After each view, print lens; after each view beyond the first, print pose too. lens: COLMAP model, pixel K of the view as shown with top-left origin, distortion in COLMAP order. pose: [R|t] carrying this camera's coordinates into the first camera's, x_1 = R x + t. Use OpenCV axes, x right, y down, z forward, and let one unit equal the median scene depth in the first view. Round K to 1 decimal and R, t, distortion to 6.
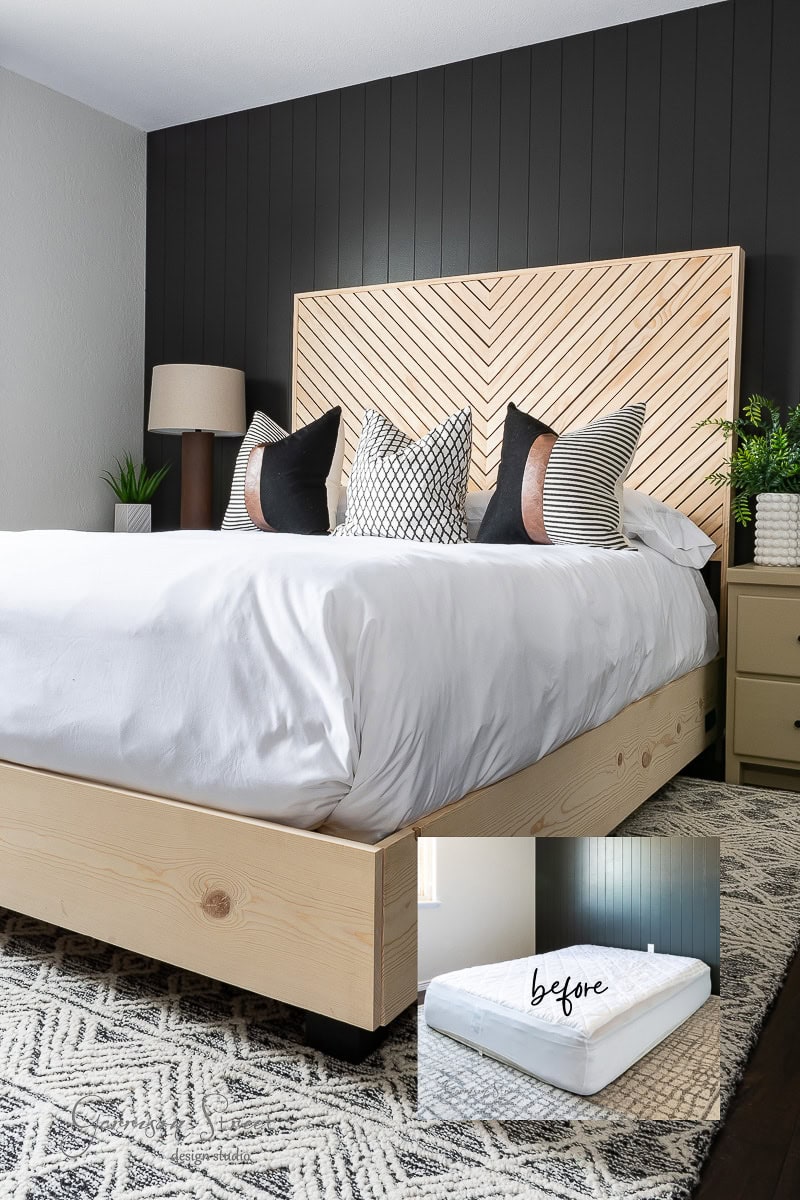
lens RADIAL K [[1001.2, 0, 338.8], [0, 1001.2, 549.6], [0, 0, 1]] dist [0.001243, 0.002761]
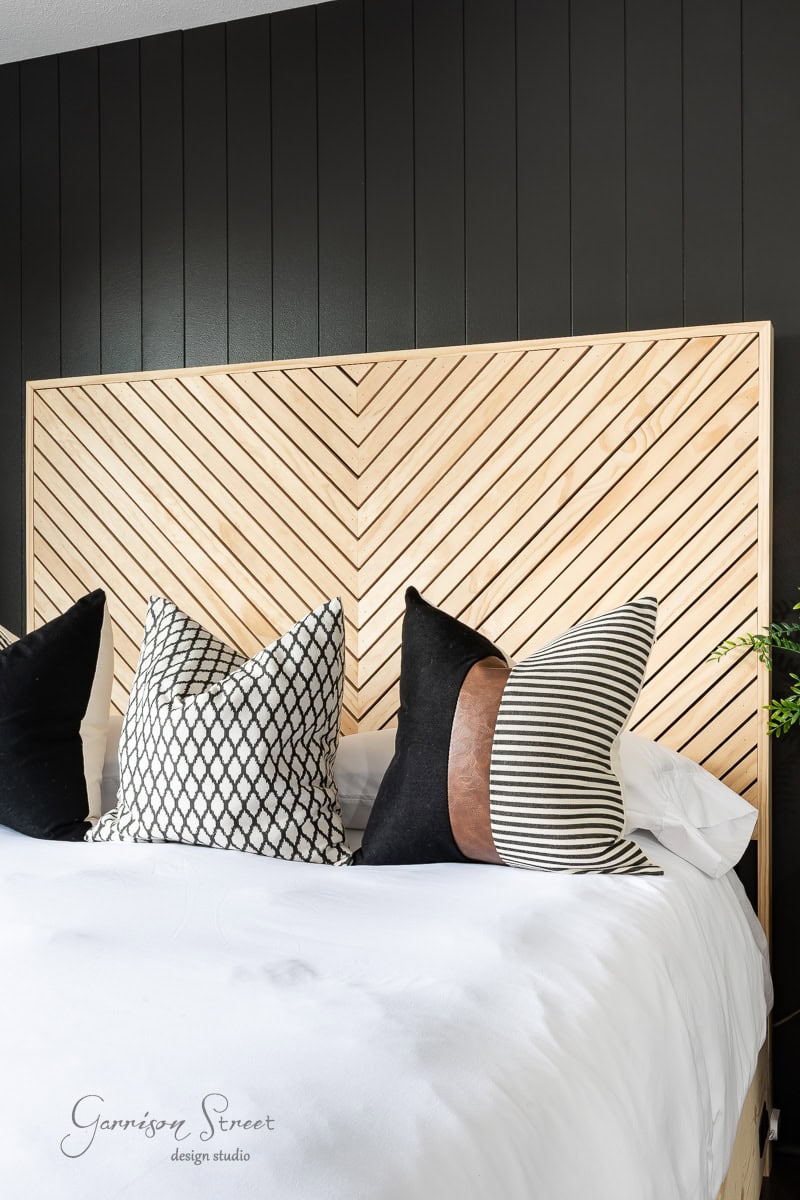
lens RADIAL K [[1328.9, 0, 353.6], [0, 1328.9, 633.4], [0, 0, 1]] dist [-0.000525, 0.007268]
pose [[0.985103, -0.021431, 0.170623, 0.012702], [0.029406, 0.998583, -0.044349, -0.092082], [-0.169431, 0.048706, 0.984338, 0.279710]]
